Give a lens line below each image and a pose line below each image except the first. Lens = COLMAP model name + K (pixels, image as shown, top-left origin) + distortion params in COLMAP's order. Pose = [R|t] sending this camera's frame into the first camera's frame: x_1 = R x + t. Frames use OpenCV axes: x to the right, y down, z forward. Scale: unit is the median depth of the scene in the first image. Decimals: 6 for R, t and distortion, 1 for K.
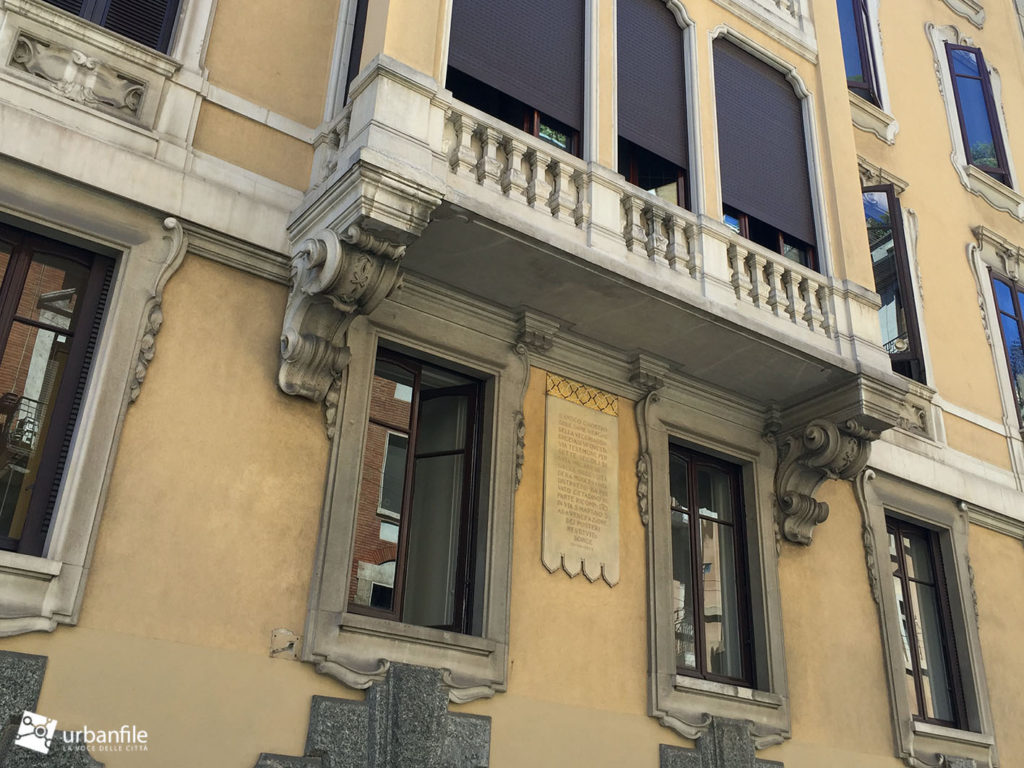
lens RADIAL K [[1121.5, 0, 521.3], [0, 1121.5, 252.2], [0, 0, 1]] dist [0.053131, 0.000000]
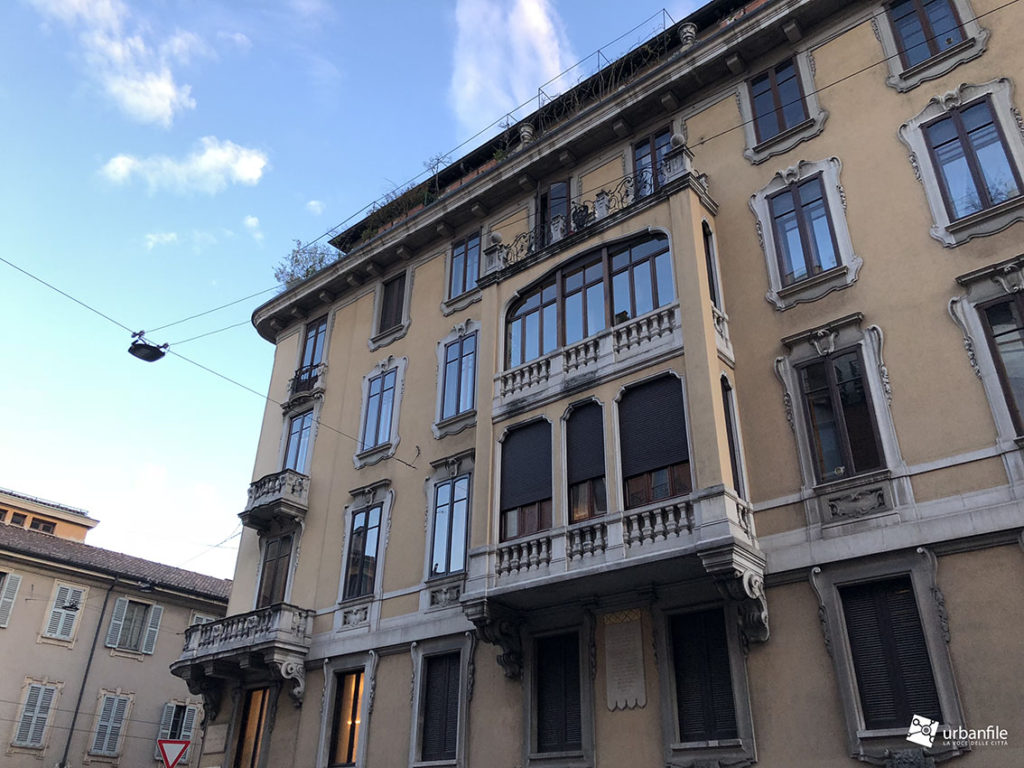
lens RADIAL K [[812.9, 0, 521.5], [0, 812.9, 383.2], [0, 0, 1]] dist [0.026491, -0.002691]
pose [[0.226217, -0.511411, -0.829026, 1.732608], [0.488493, 0.795891, -0.357675, 0.269446], [0.842734, -0.324061, 0.429865, 0.377667]]
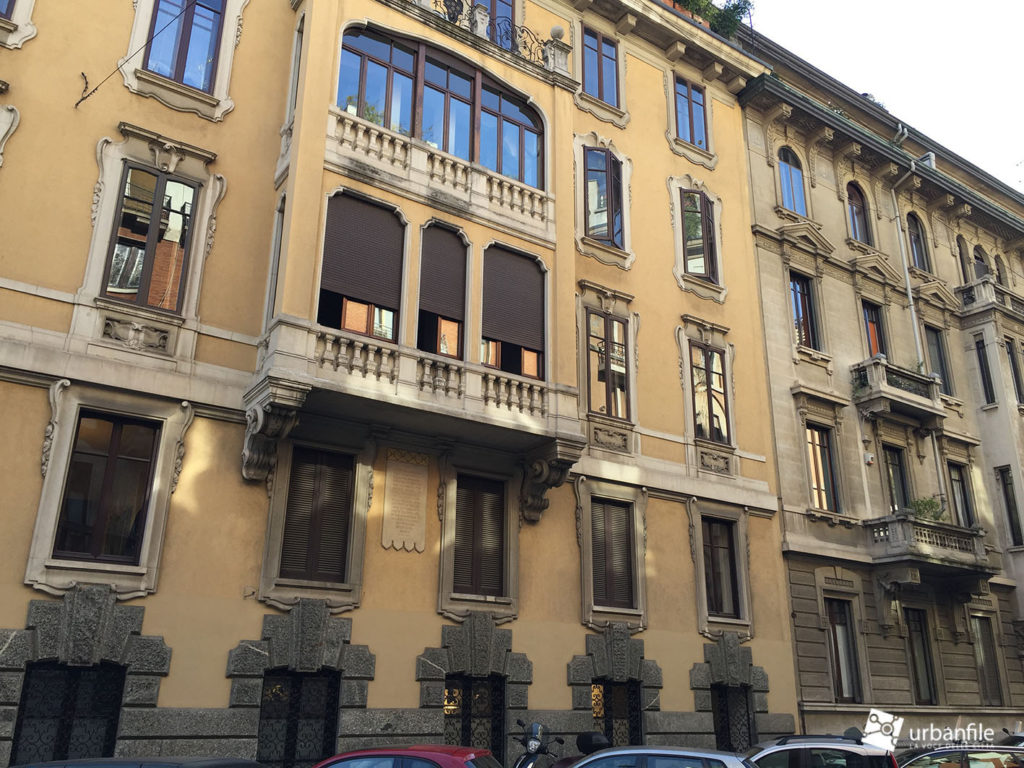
lens RADIAL K [[878.7, 0, 476.4], [0, 878.7, 359.6], [0, 0, 1]] dist [0.076487, -0.058671]
pose [[0.997322, -0.037606, -0.062734, 0.319588], [0.047286, 0.985860, 0.160758, -0.325921], [0.055802, -0.163294, 0.984998, -0.555694]]
